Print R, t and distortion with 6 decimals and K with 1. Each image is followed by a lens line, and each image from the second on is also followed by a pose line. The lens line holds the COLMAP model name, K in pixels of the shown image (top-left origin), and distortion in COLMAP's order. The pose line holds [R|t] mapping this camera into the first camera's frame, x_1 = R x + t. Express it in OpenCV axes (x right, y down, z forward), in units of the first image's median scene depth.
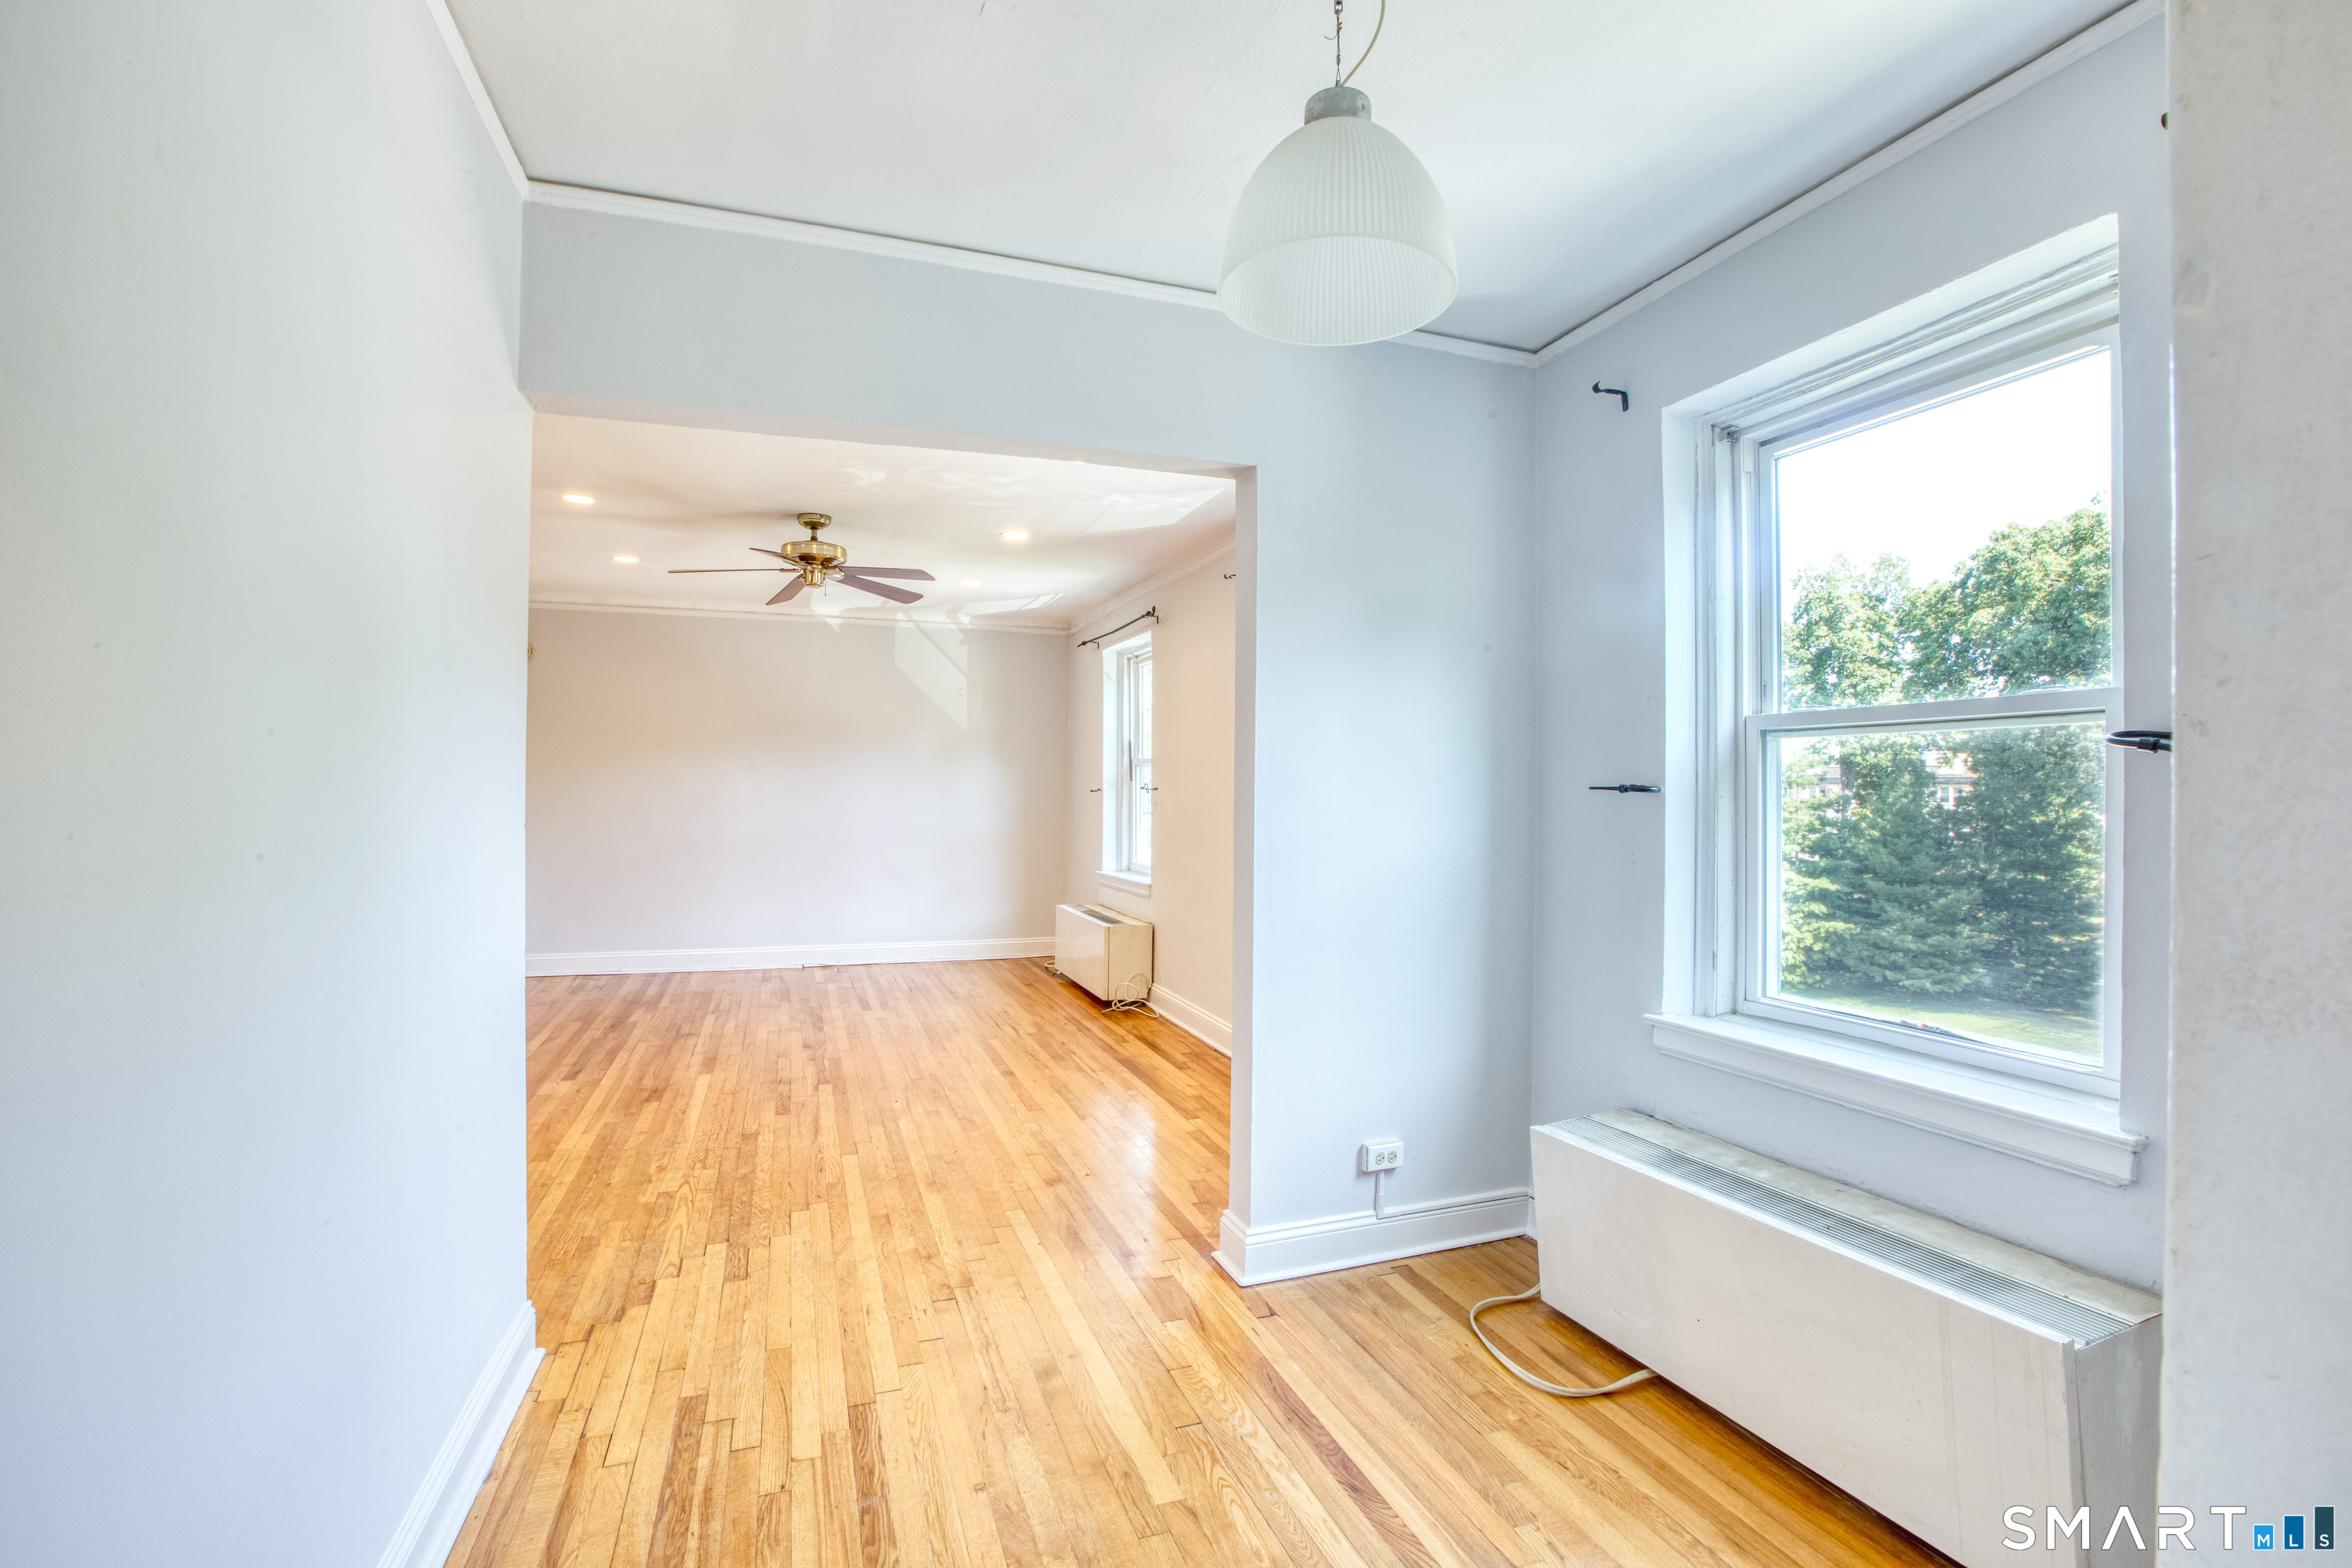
lens RADIAL K [[1060.8, 0, 1176.0], [0, 1060.8, 784.0], [0, 0, 1]] dist [-0.048526, 0.021173]
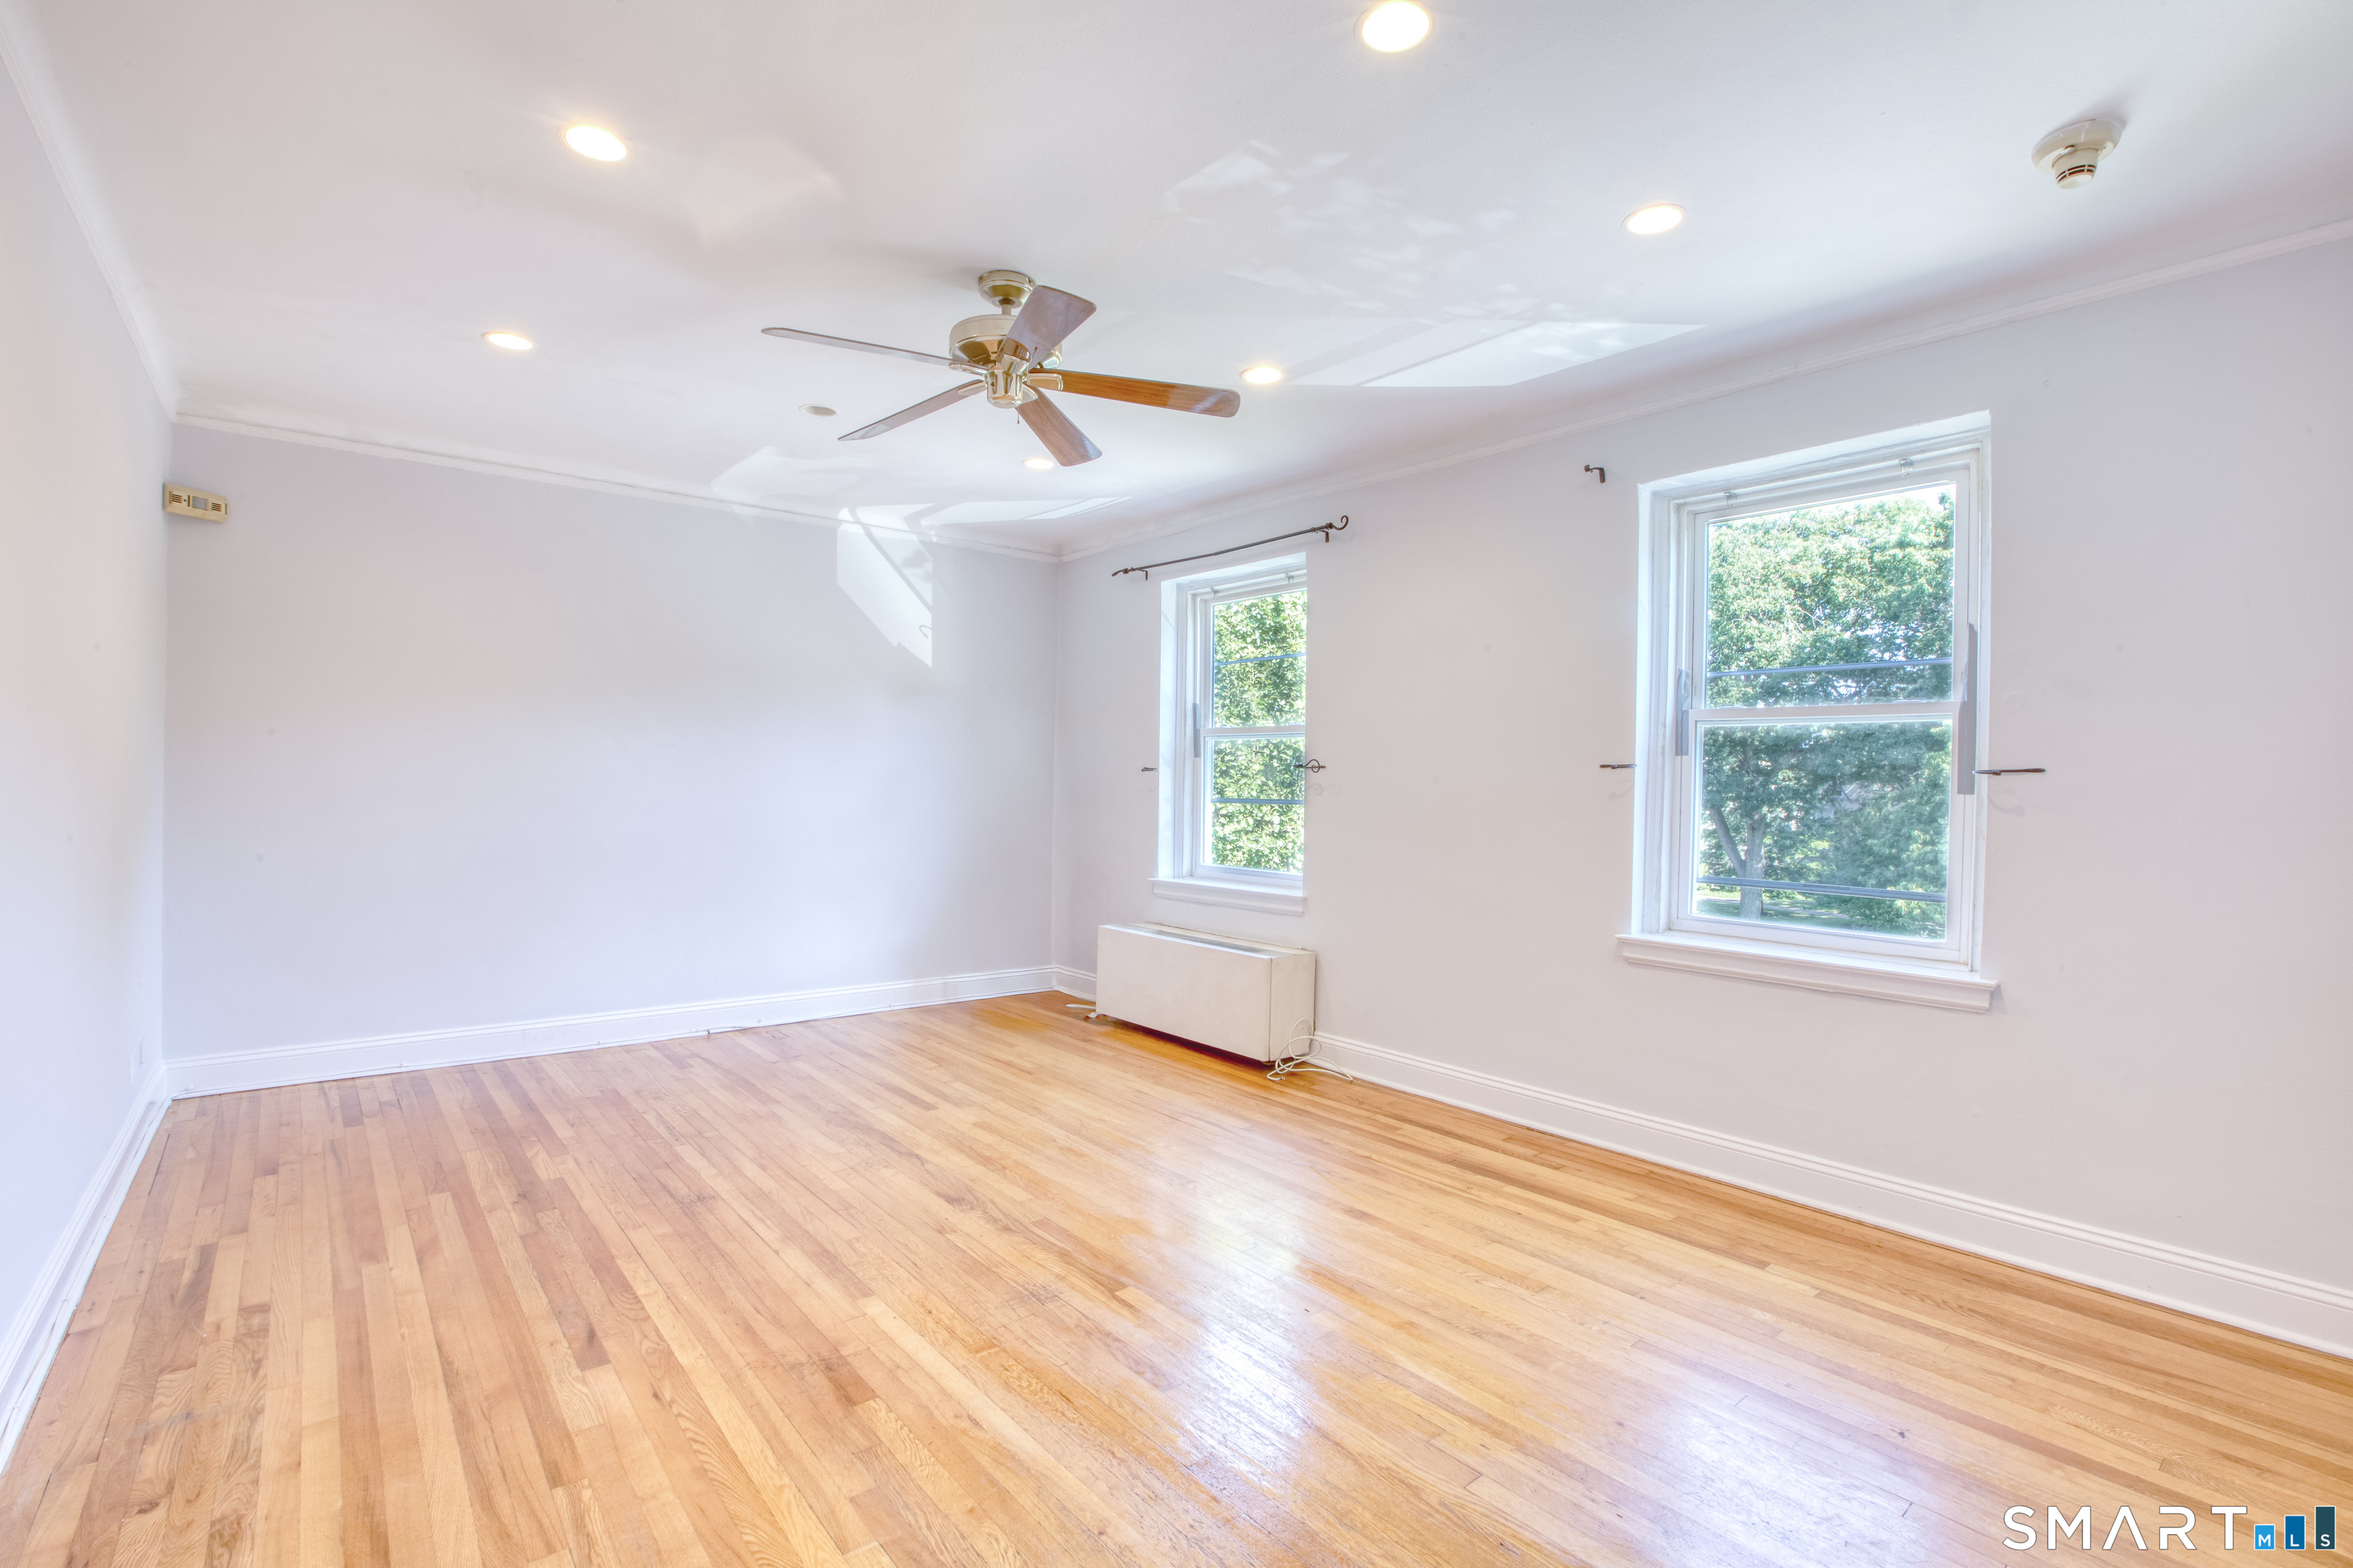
lens RADIAL K [[1061.2, 0, 1176.5], [0, 1061.2, 784.0], [0, 0, 1]] dist [-0.048526, 0.021173]
pose [[0.941508, 0.004146, 0.336964, -0.472331], [-0.008160, 0.999912, 0.010497, 0.012785], [-0.336890, -0.012632, 0.941459, 0.451434]]
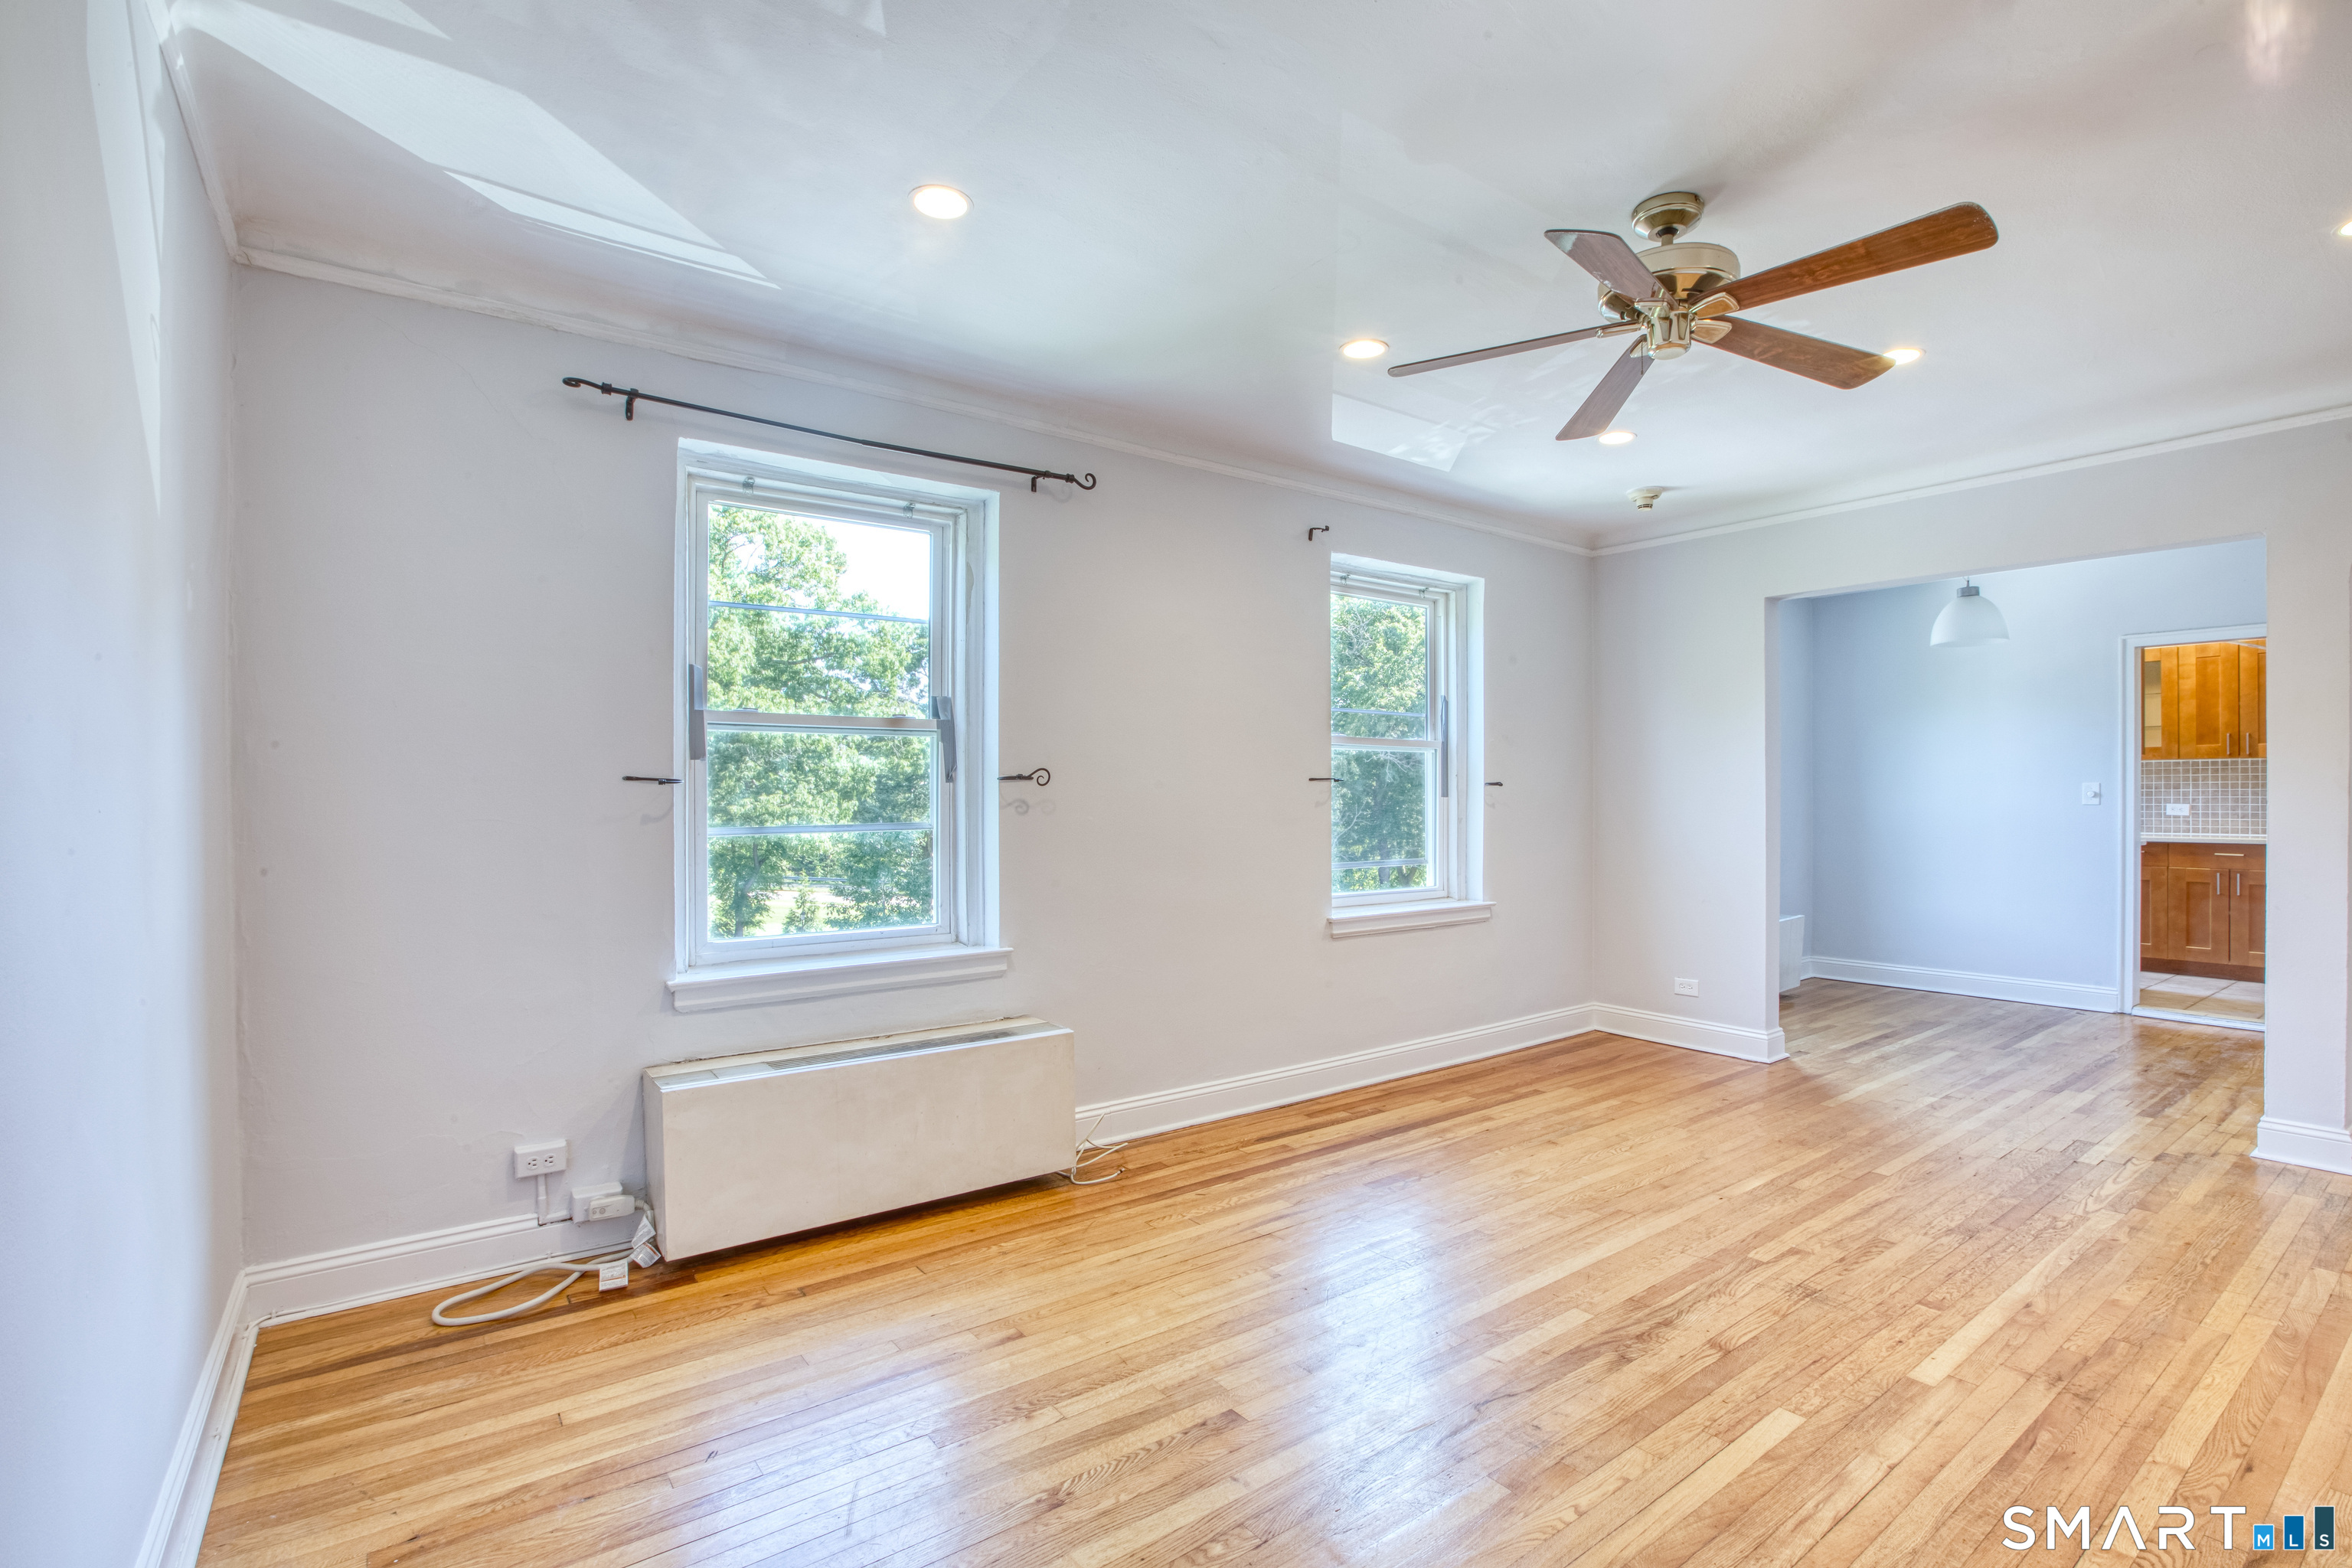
lens RADIAL K [[1078.0, 0, 1210.6], [0, 1078.0, 798.0], [0, 0, 1]] dist [-0.048090, 0.021438]
pose [[-0.298459, -0.006447, 0.954401, -0.788566], [-0.007771, 0.999960, 0.004324, 0.017061], [-0.954391, -0.006126, -0.298497, 1.421823]]
